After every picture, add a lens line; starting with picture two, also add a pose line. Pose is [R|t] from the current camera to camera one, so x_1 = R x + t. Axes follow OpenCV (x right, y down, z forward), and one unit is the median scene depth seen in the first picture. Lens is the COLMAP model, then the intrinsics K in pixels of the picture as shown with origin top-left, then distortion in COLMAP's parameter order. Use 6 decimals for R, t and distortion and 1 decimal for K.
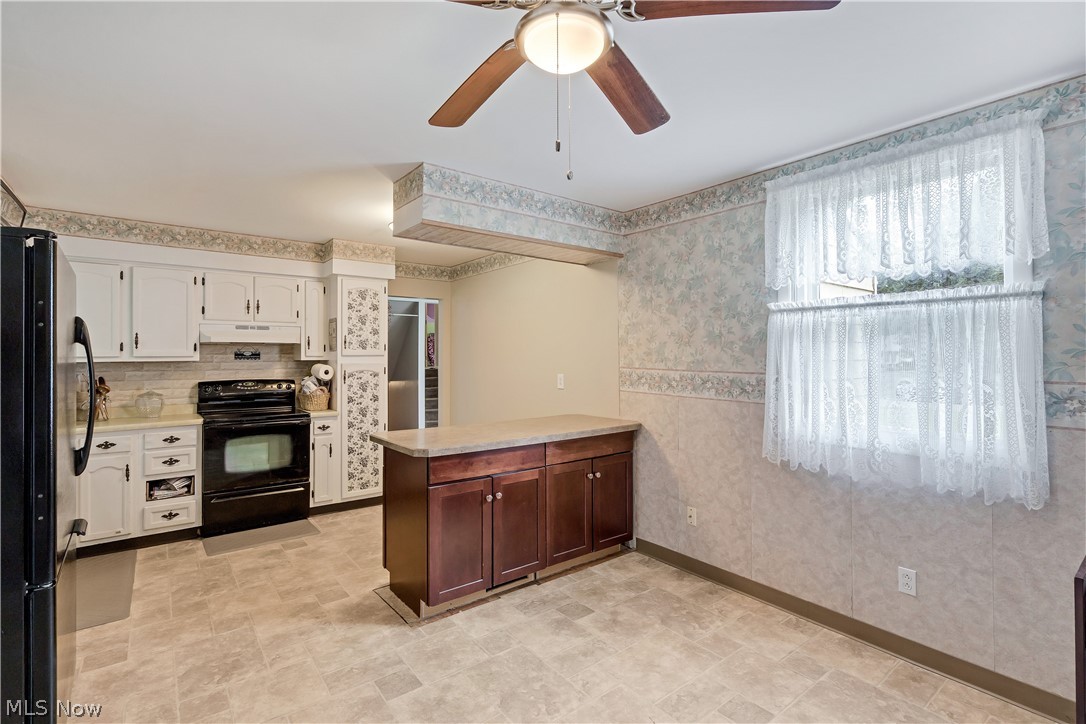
lens RADIAL K [[500.7, 0, 547.1], [0, 500.7, 357.1], [0, 0, 1]] dist [0.000947, 0.000515]
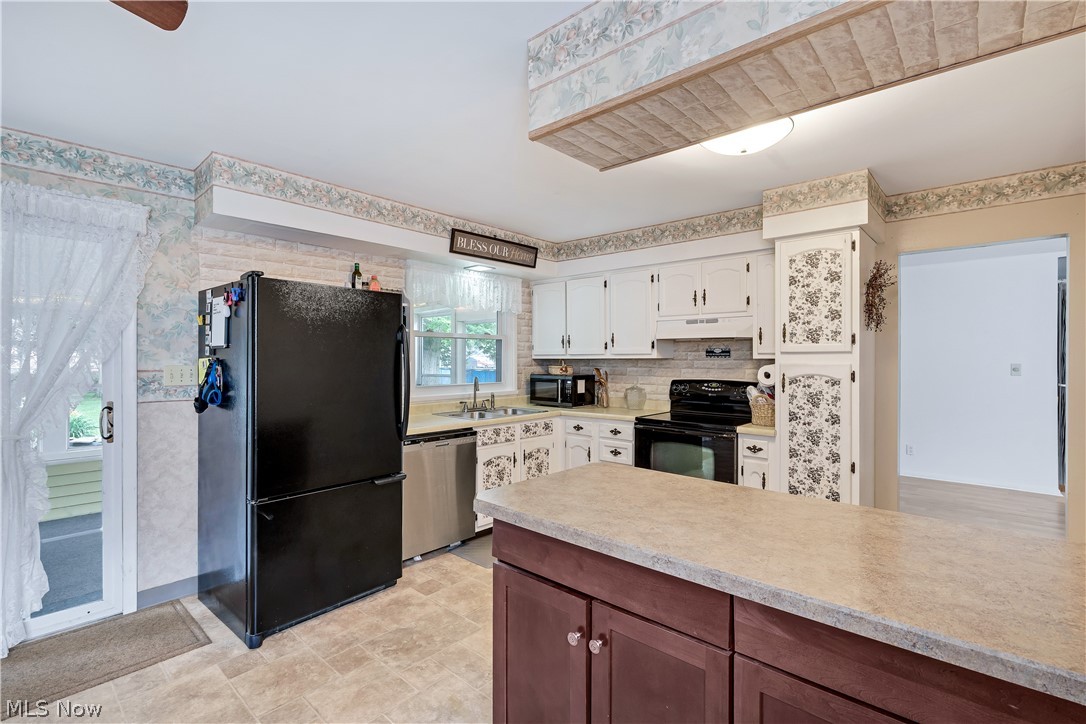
lens RADIAL K [[500.7, 0, 547.1], [0, 500.7, 357.1], [0, 0, 1]] dist [0.000947, 0.000515]
pose [[0.174135, 0.003513, -0.984716, 0.227771], [-0.001218, 0.999994, 0.003352, 0.001687], [0.984721, 0.000616, 0.174138, 0.551985]]
